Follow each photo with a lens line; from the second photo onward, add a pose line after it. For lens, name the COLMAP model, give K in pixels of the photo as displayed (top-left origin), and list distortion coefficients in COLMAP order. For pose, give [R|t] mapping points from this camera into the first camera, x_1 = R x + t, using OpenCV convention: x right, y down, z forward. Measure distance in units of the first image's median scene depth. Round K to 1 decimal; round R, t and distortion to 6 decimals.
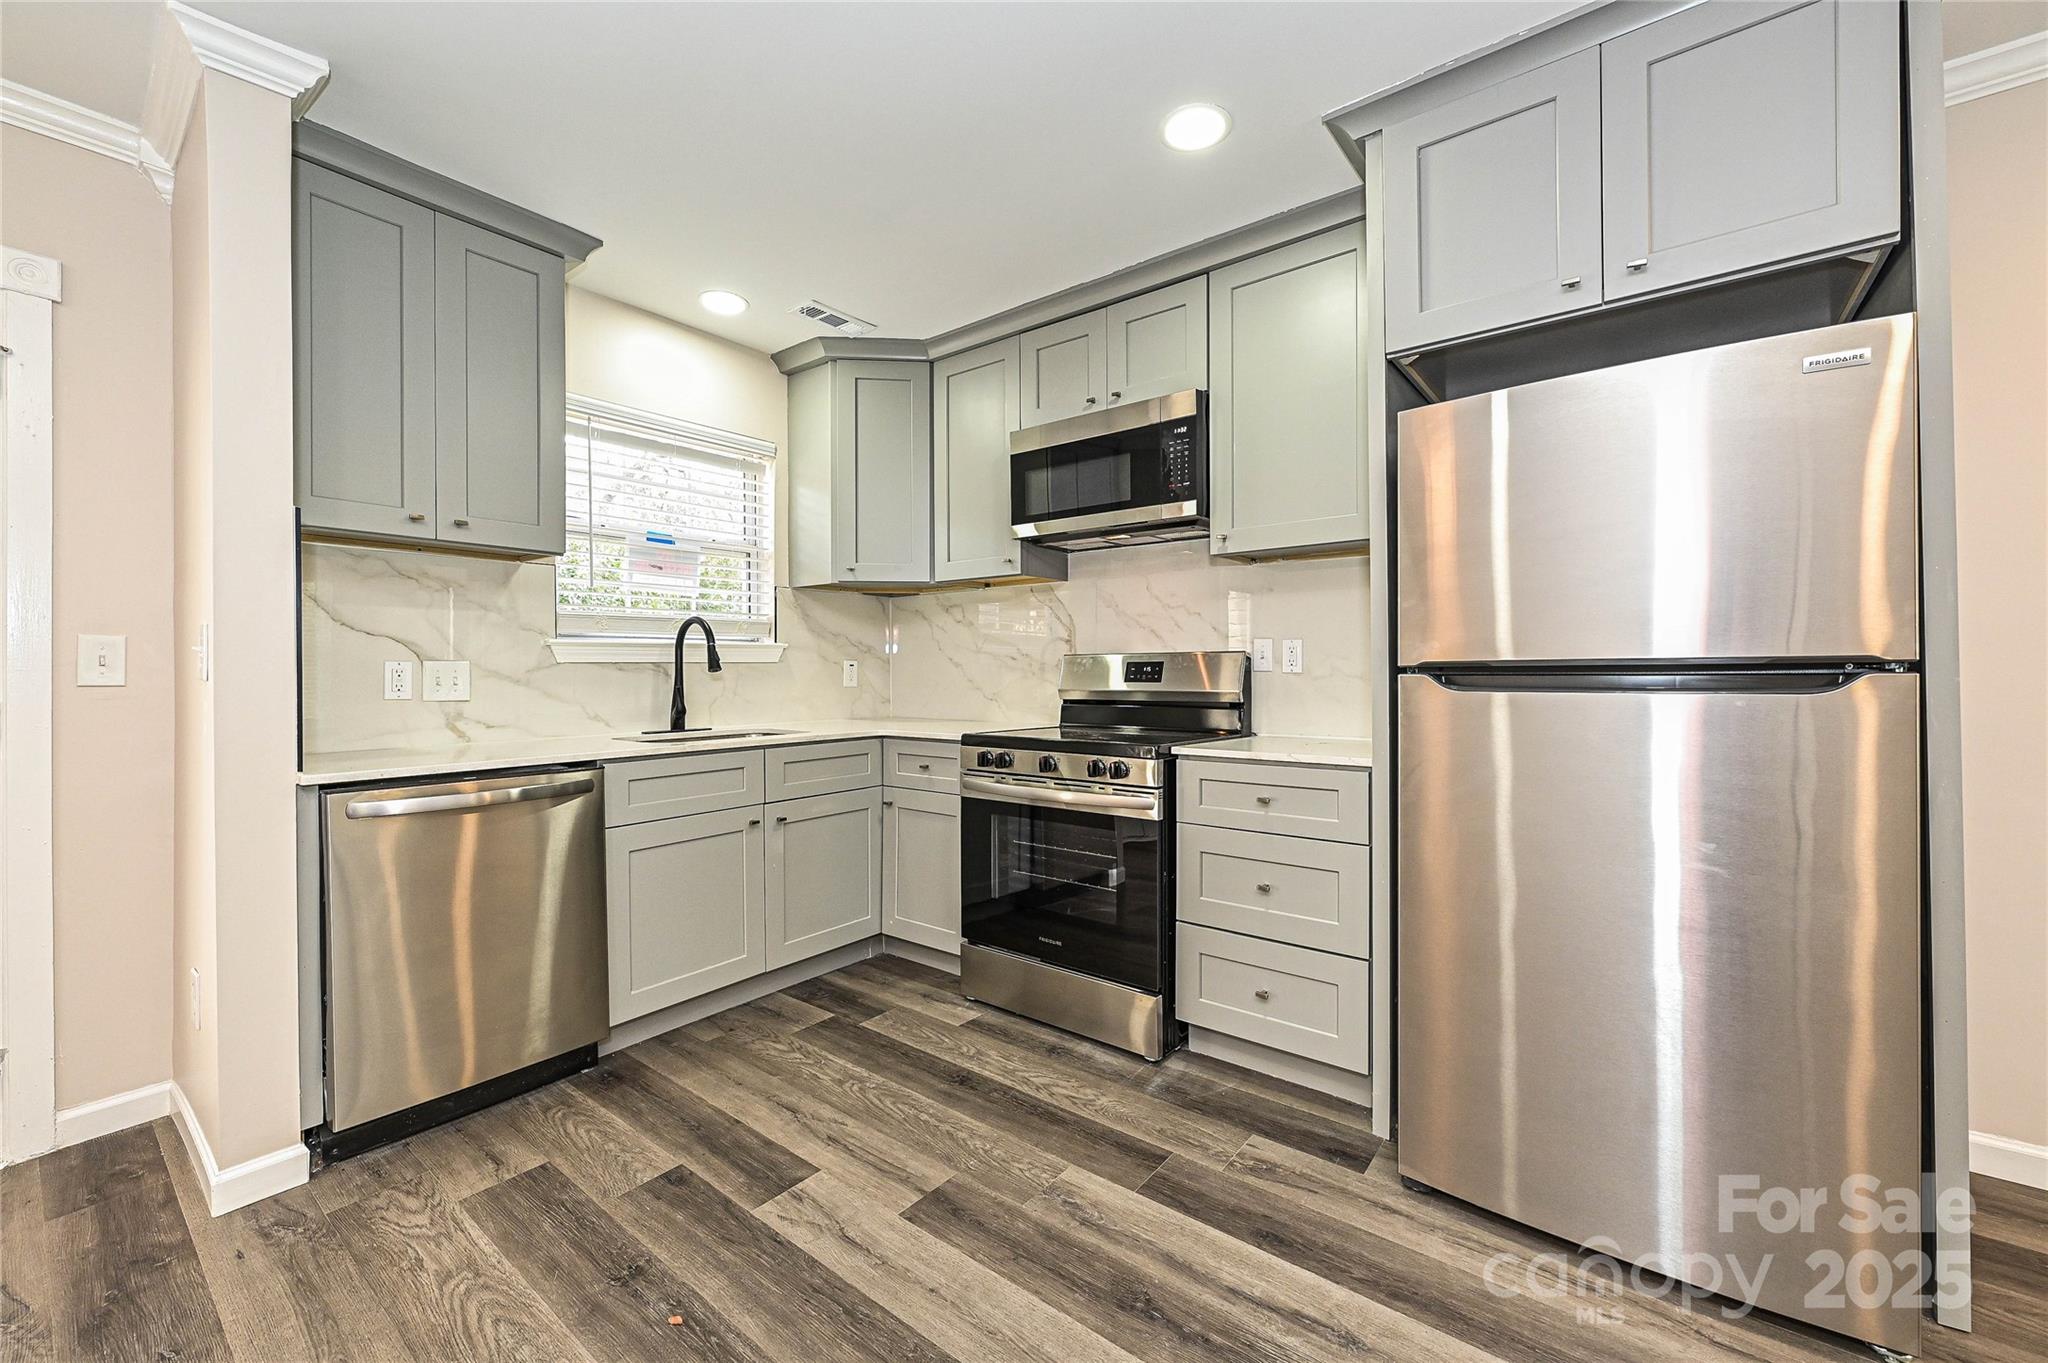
lens RADIAL K [[855.2, 0, 1024.1], [0, 855.2, 666.9], [0, 0, 1]] dist [-0.001013, -0.000291]
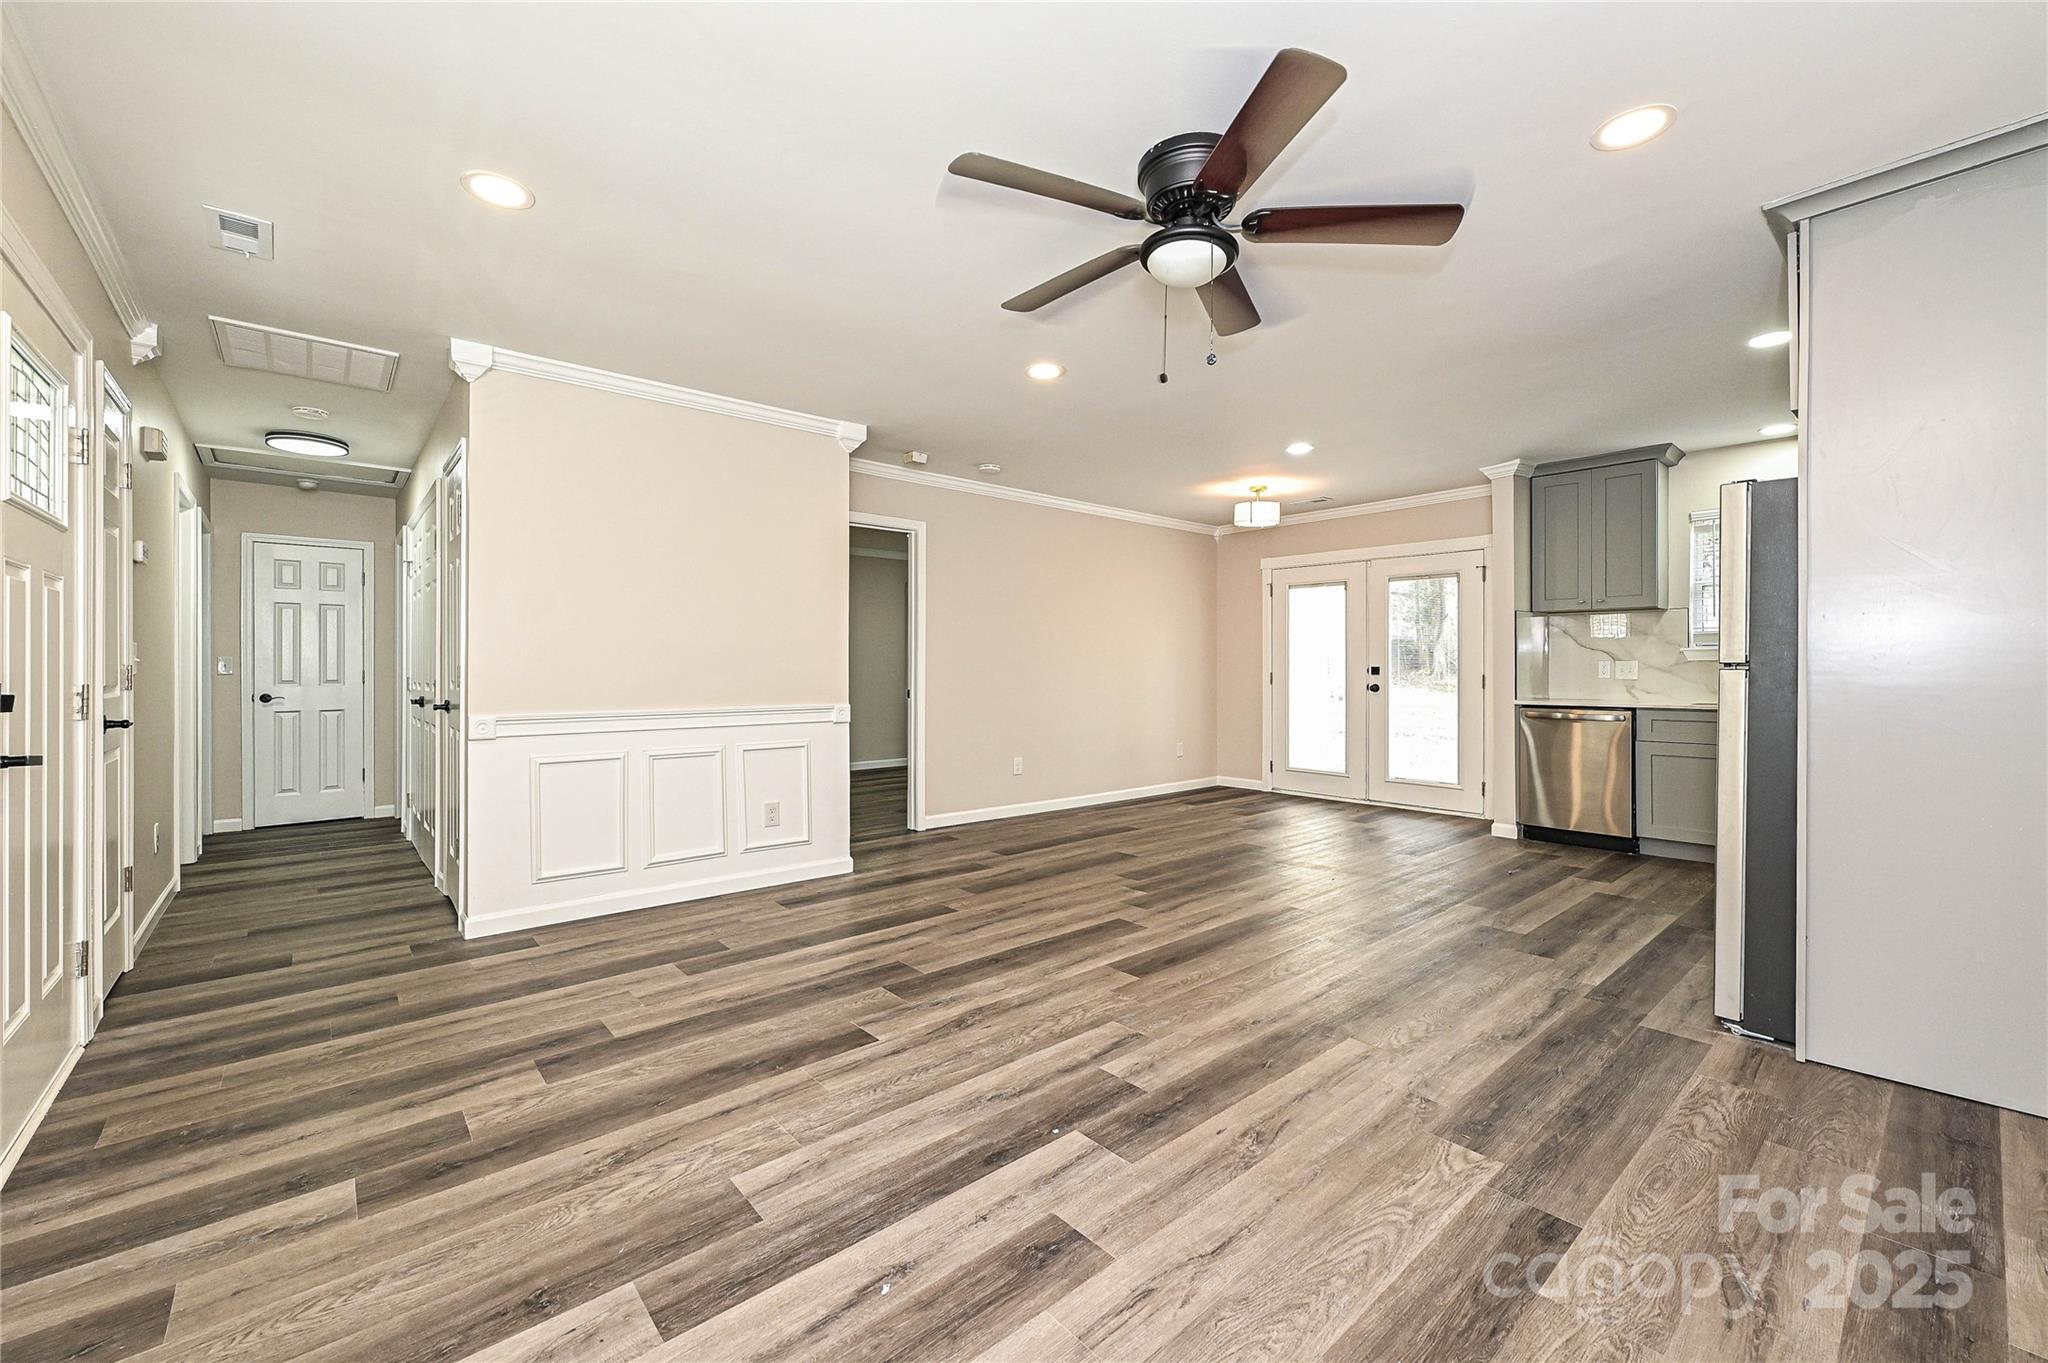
lens RADIAL K [[855.2, 0, 1024.1], [0, 855.2, 666.9], [0, 0, 1]] dist [-0.001013, -0.000291]
pose [[-0.160151, 0.001501, -0.987091, 2.312233], [0.014680, 0.999892, -0.000862, -0.016123], [0.986983, -0.014628, -0.160155, -0.215257]]
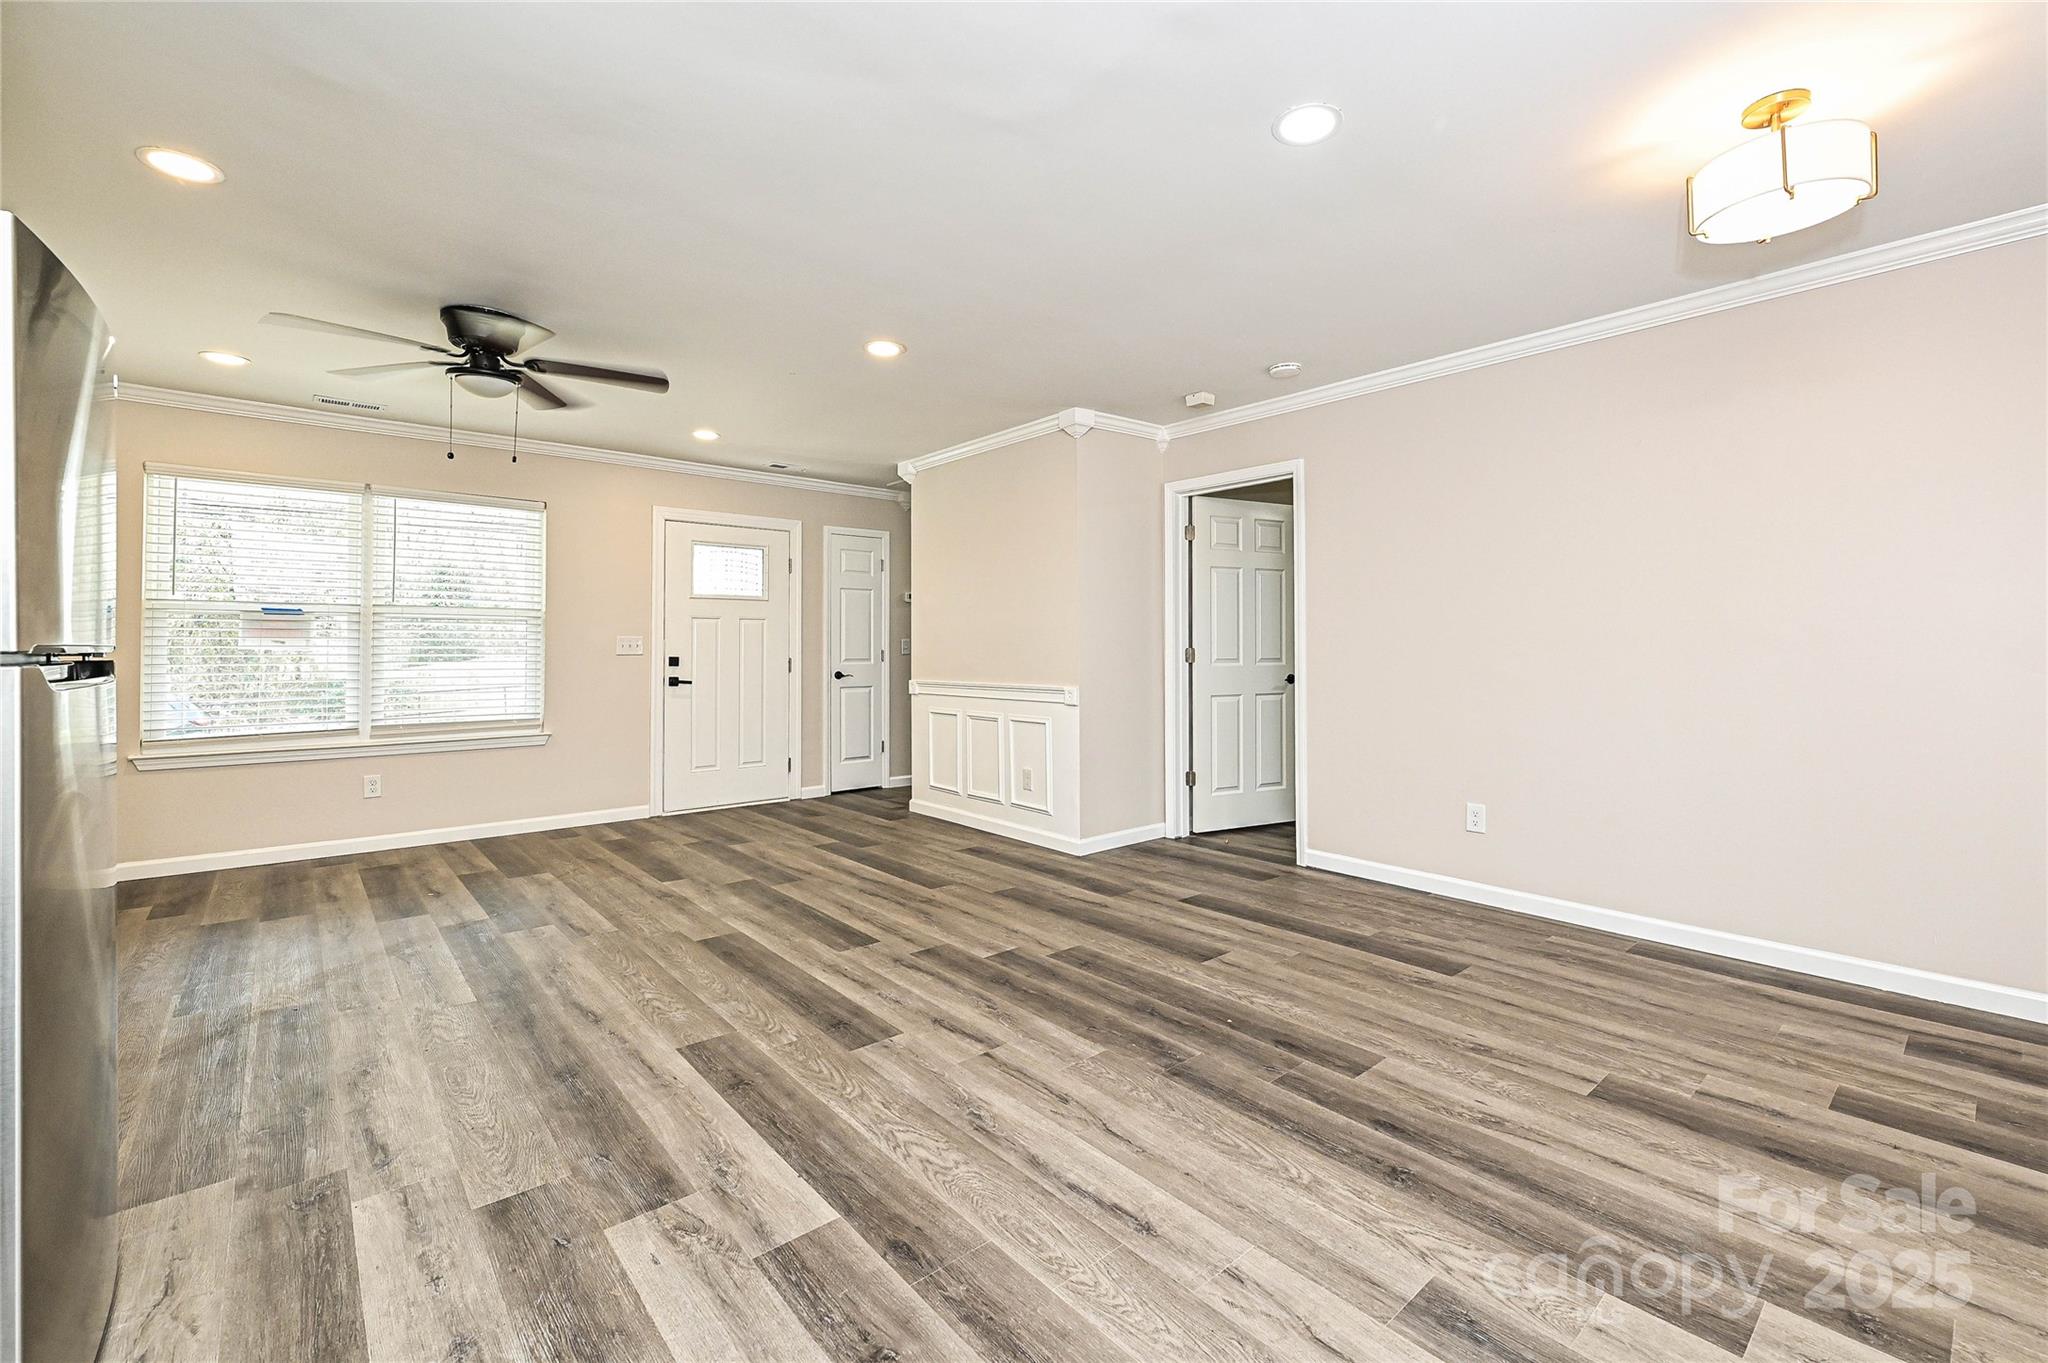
lens RADIAL K [[855.2, 0, 1024.1], [0, 855.2, 666.9], [0, 0, 1]] dist [-0.001013, -0.000291]
pose [[-0.985495, -0.001504, 0.169700, -0.351862], [-0.000405, 0.999979, 0.006509, -0.000279], [-0.169706, 0.006346, -0.985474, 1.389612]]
